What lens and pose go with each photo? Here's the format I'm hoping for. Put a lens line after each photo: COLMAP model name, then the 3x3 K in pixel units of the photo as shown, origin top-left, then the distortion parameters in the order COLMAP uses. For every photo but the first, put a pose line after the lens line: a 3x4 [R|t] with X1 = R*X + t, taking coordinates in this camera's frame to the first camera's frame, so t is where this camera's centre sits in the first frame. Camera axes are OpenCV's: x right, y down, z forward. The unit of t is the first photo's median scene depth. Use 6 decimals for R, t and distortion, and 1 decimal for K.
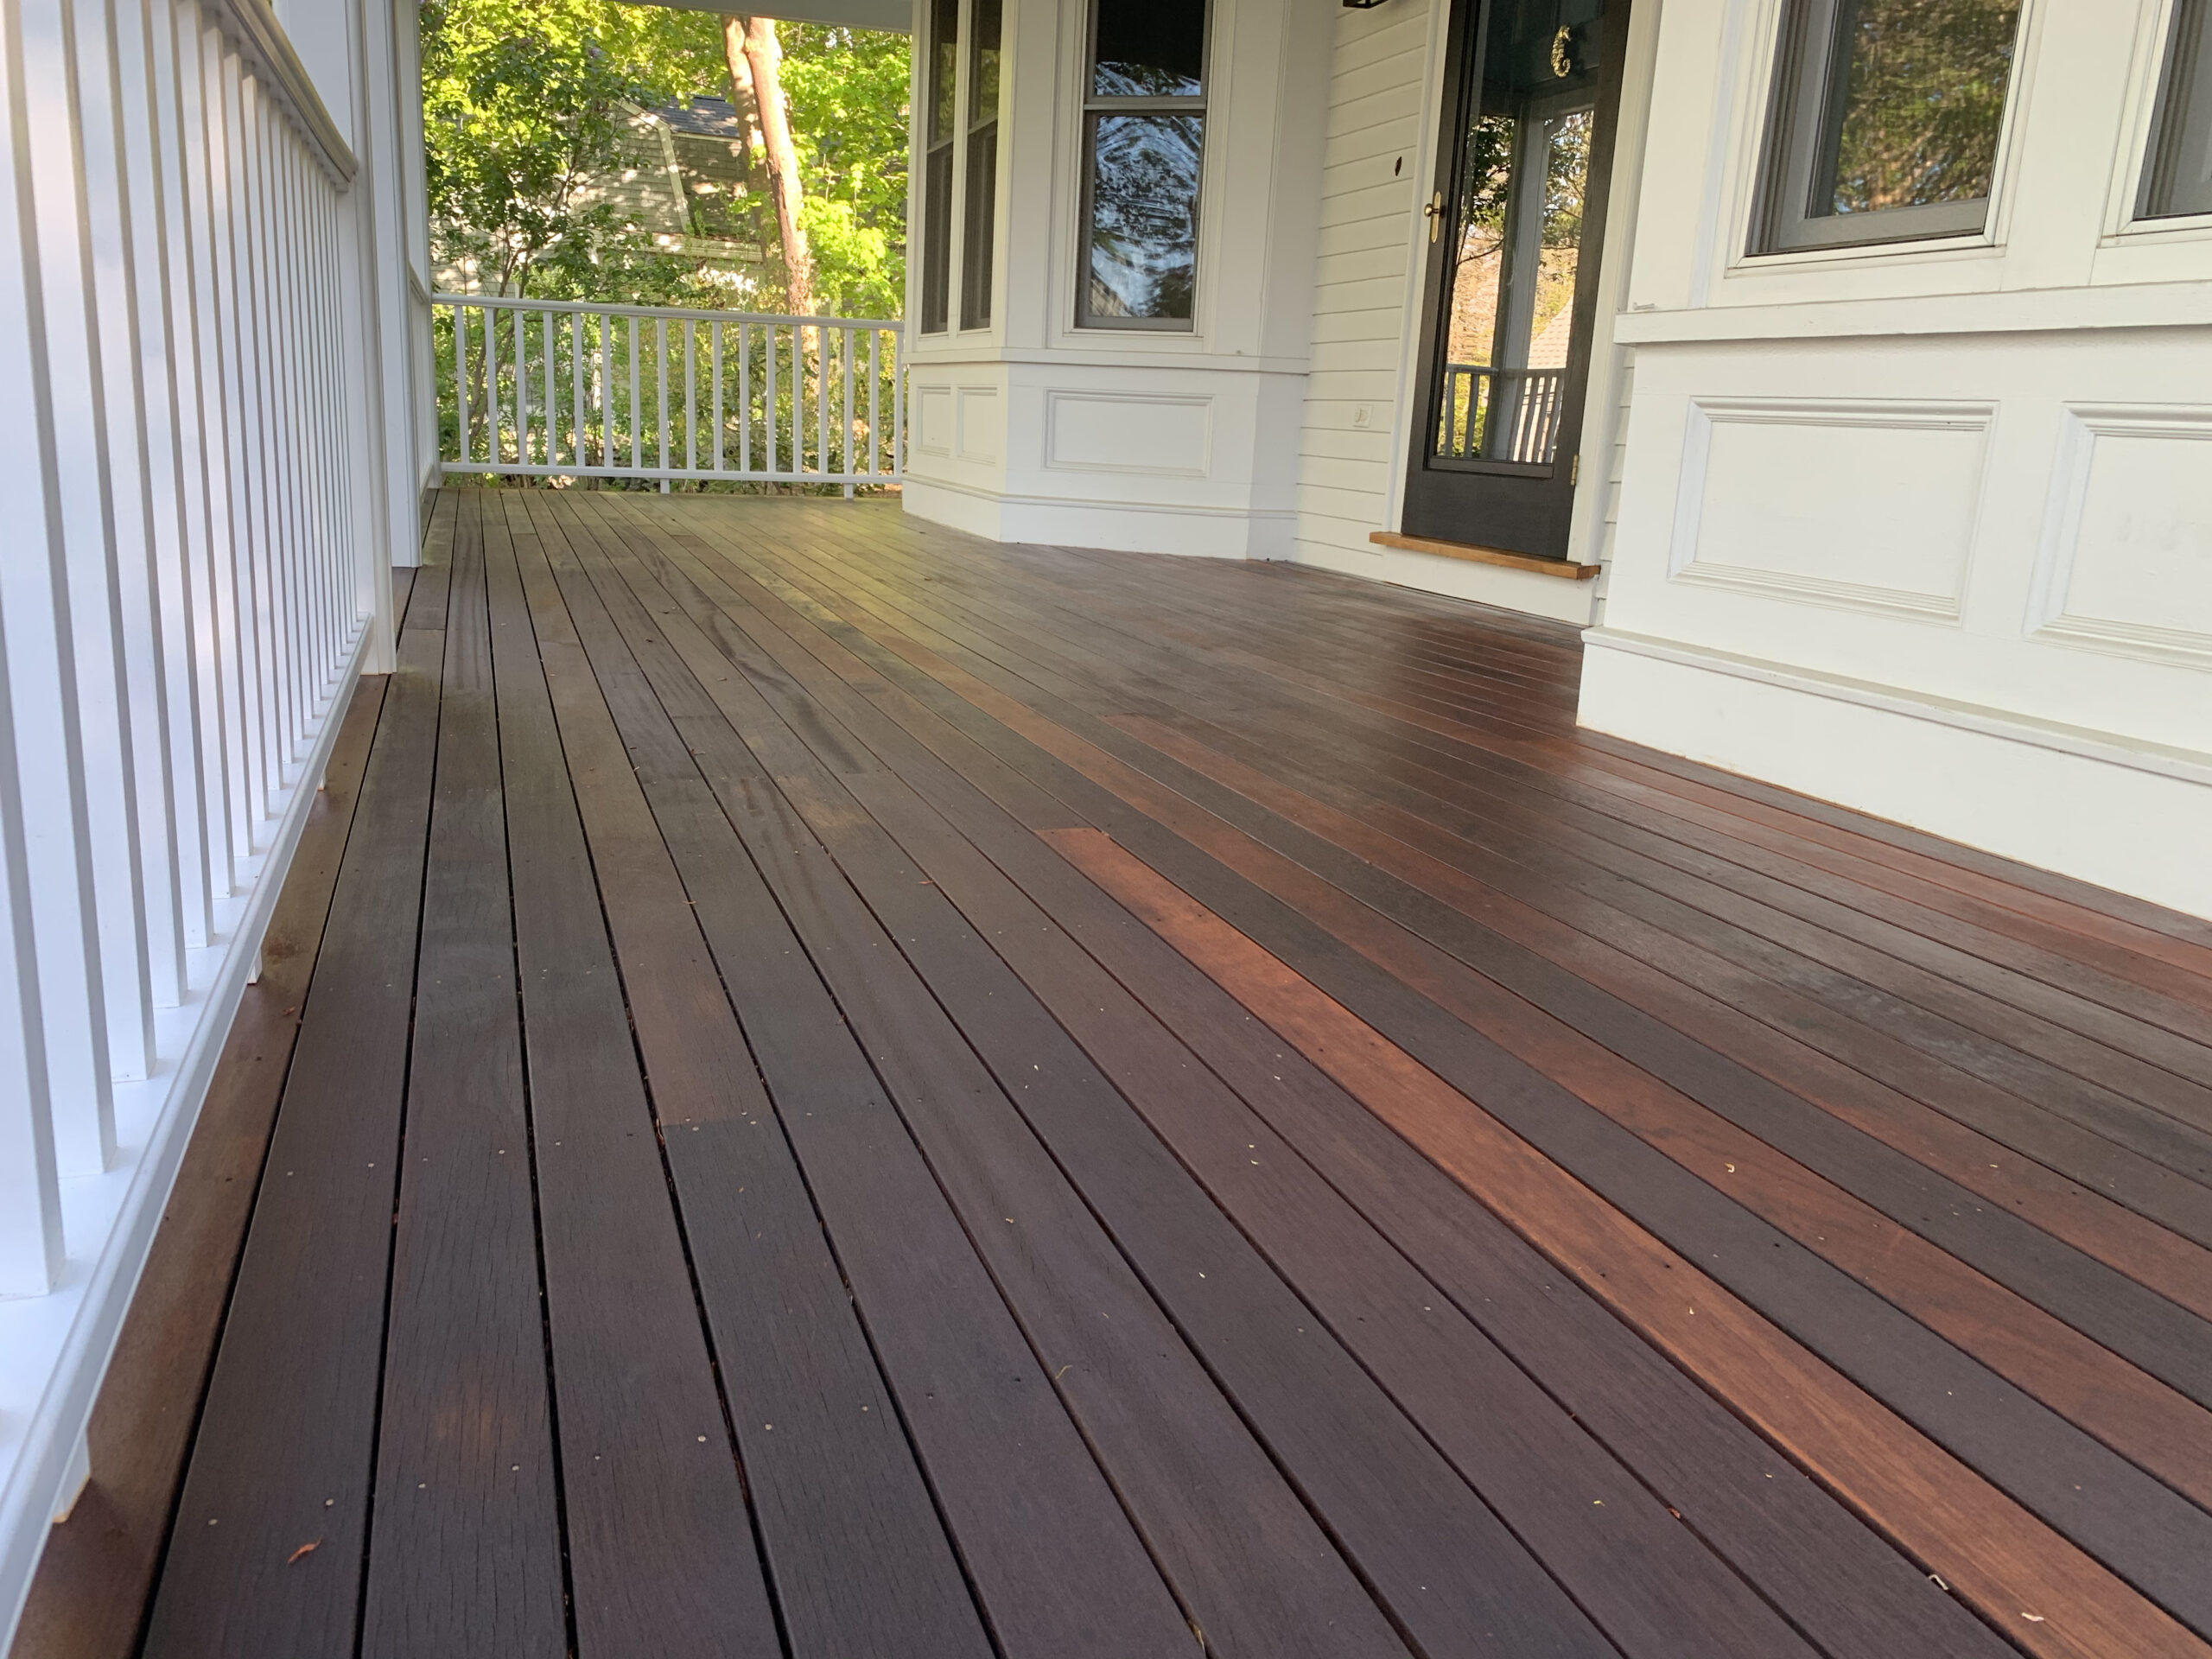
lens RADIAL K [[1760.6, 0, 1106.0], [0, 1760.6, 829.5], [0, 0, 1]] dist [0.036774, -0.073201]
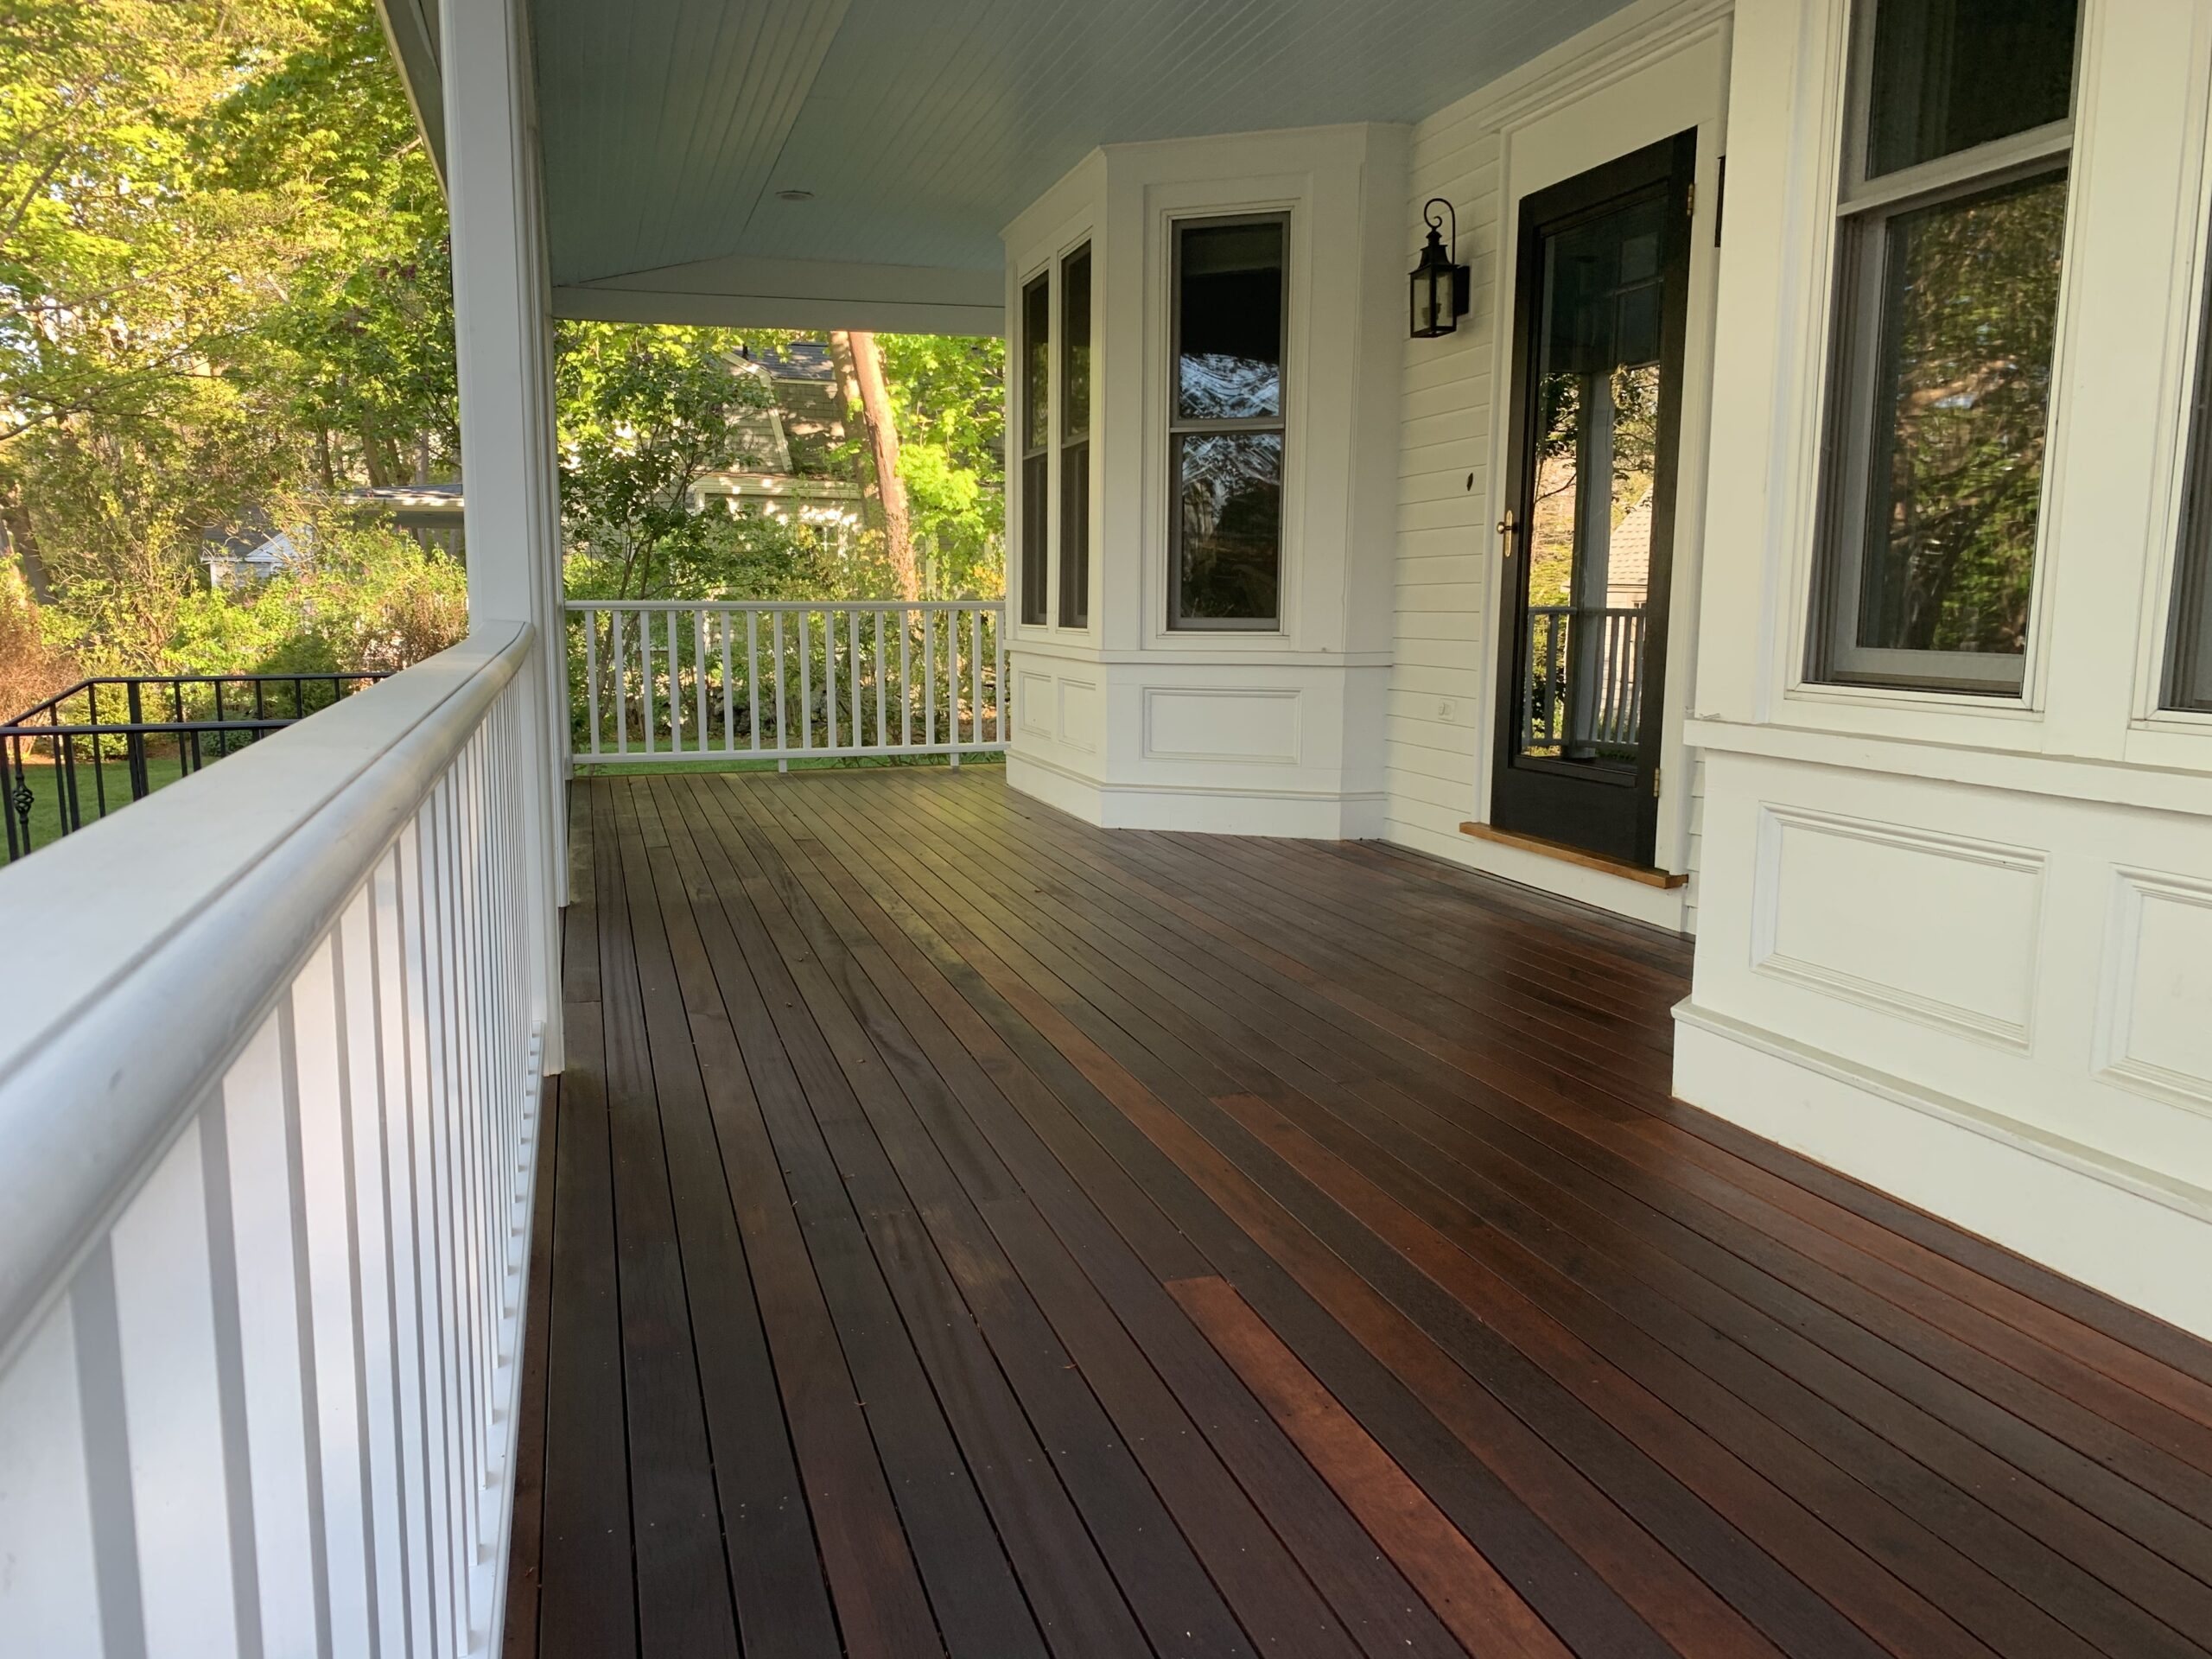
lens RADIAL K [[1752.5, 0, 1106.0], [0, 1752.5, 829.5], [0, 0, 1]] dist [0.121370, -0.235851]
pose [[0.997976, -0.035636, -0.052669, -0.003627], [0.030161, 0.994396, -0.101322, -0.060606], [0.055984, 0.099529, 0.993459, -0.039627]]
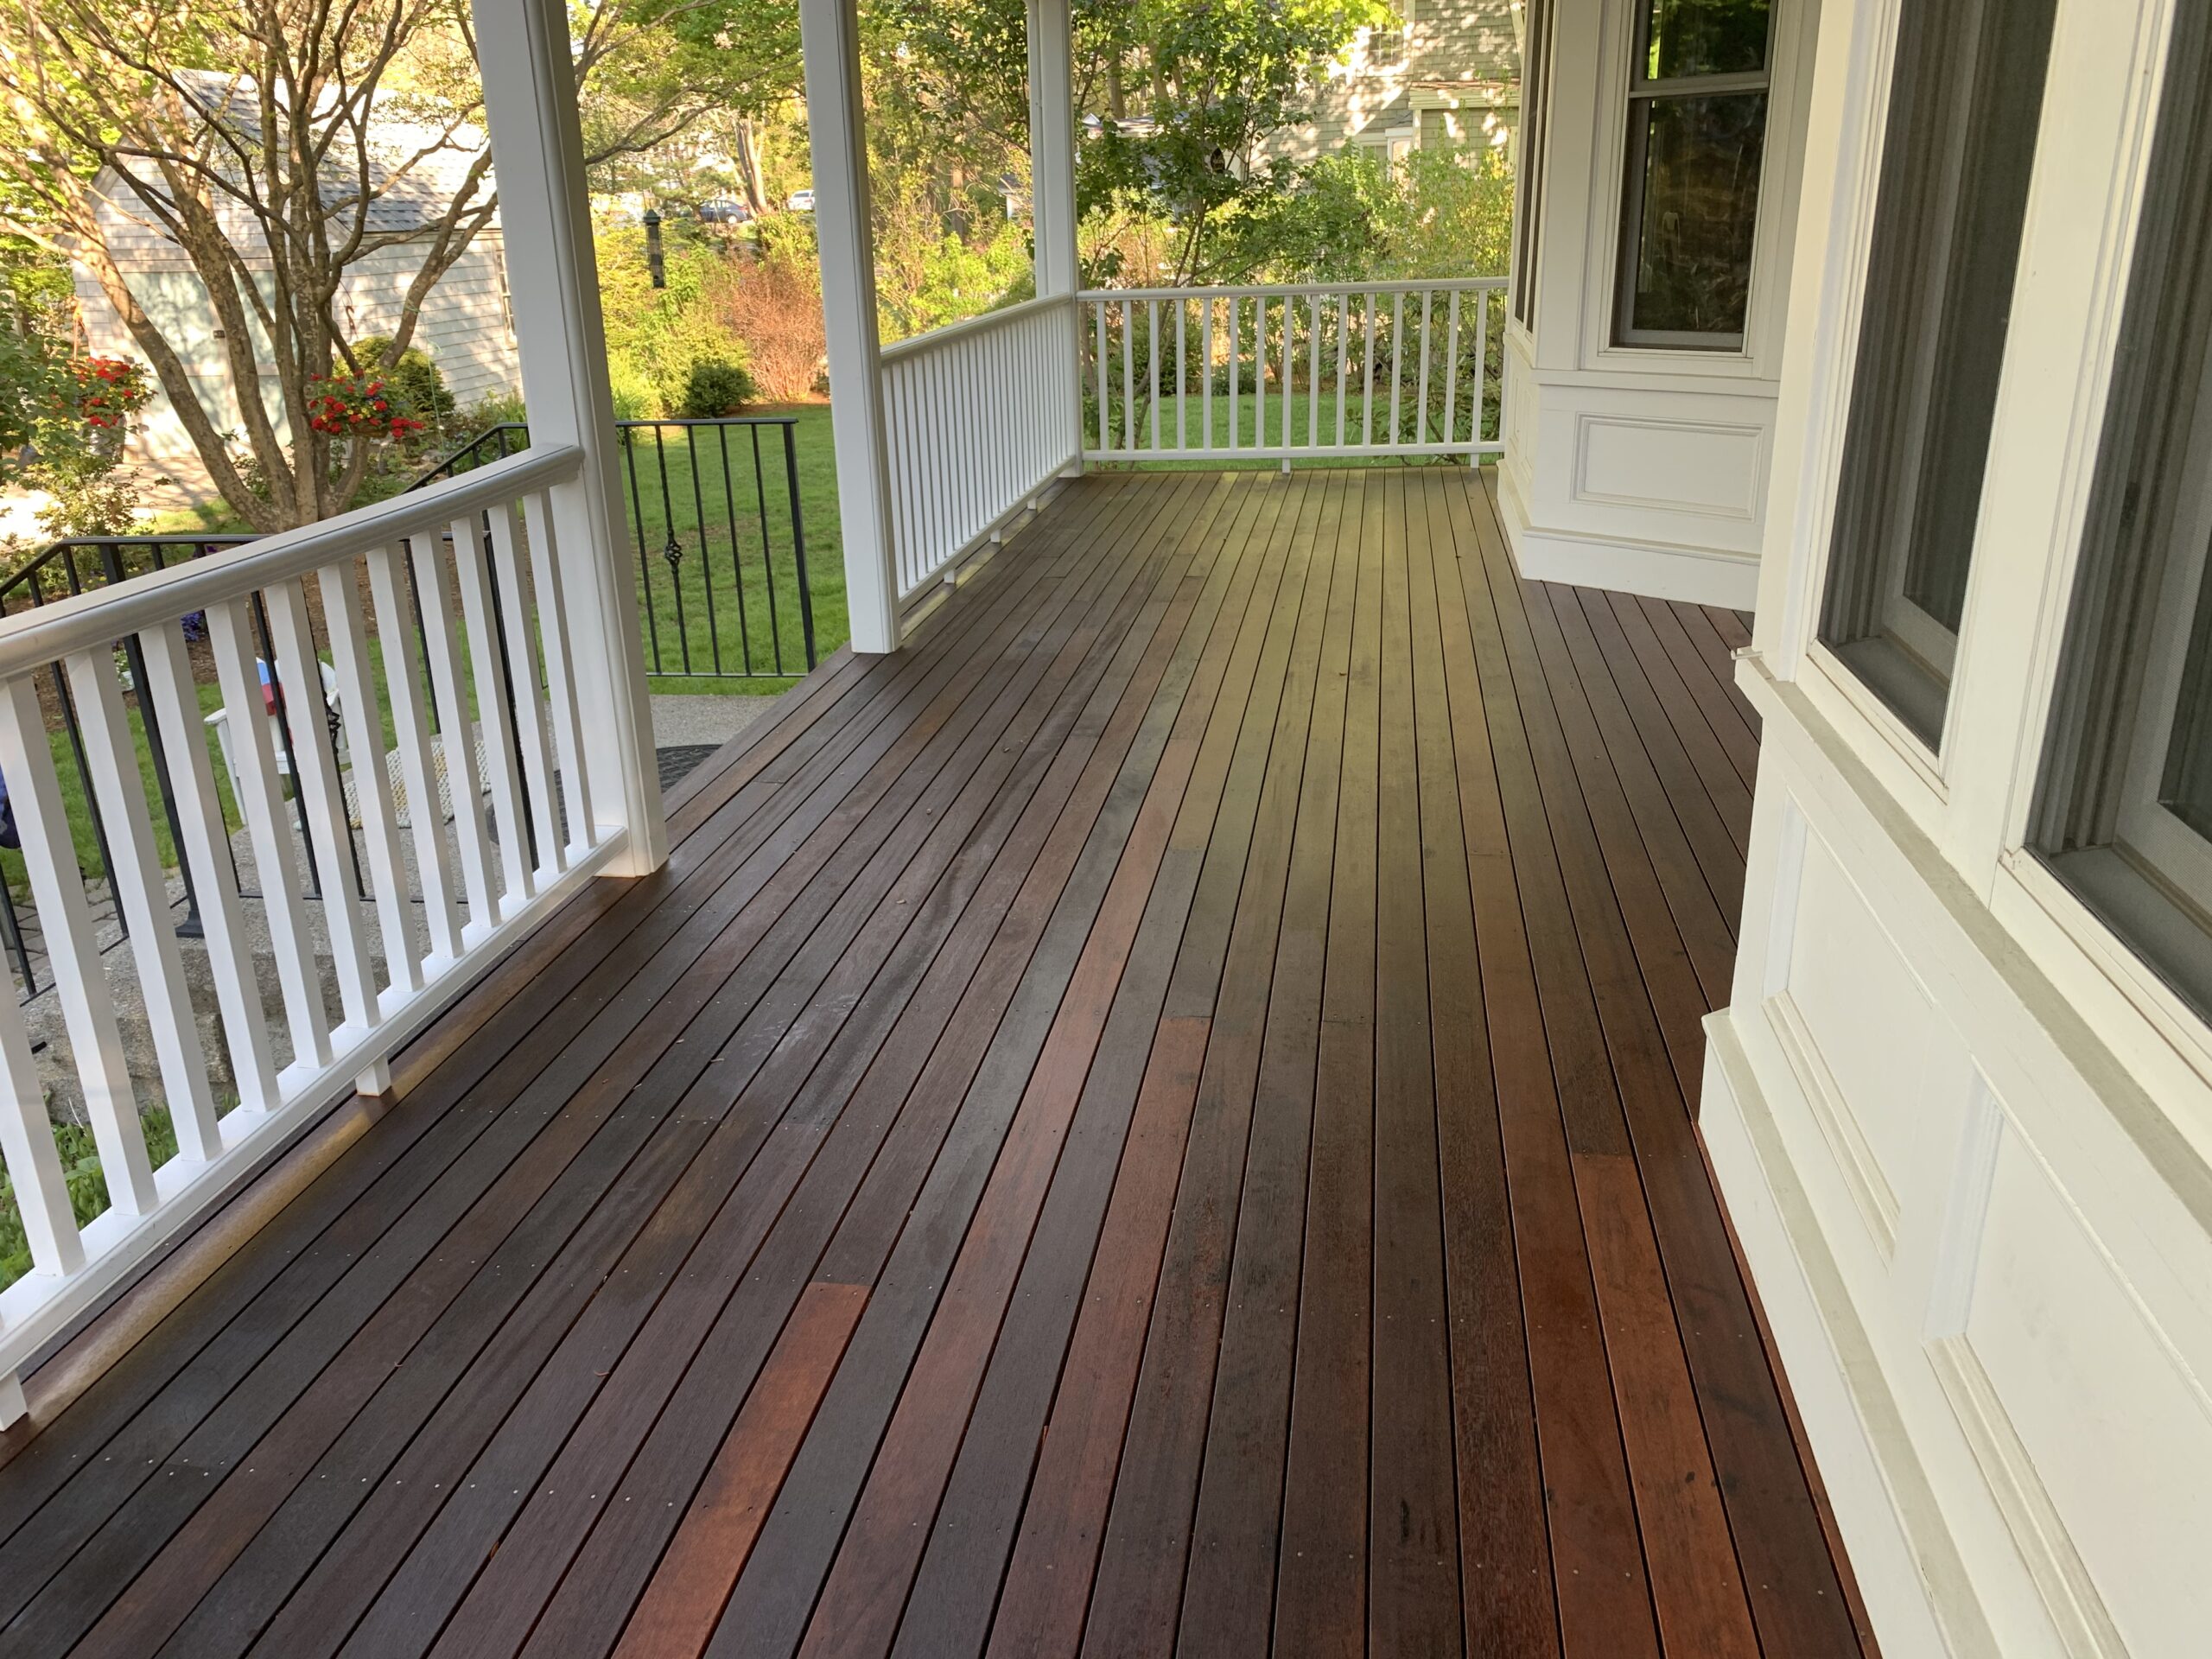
lens RADIAL K [[1752.5, 0, 1106.0], [0, 1752.5, 829.5], [0, 0, 1]] dist [0.121370, -0.235851]
pose [[0.880456, 0.091927, -0.465131, 0.202113], [-0.043673, 0.992578, 0.113501, -0.135873], [0.472112, -0.079618, 0.877936, 0.073819]]
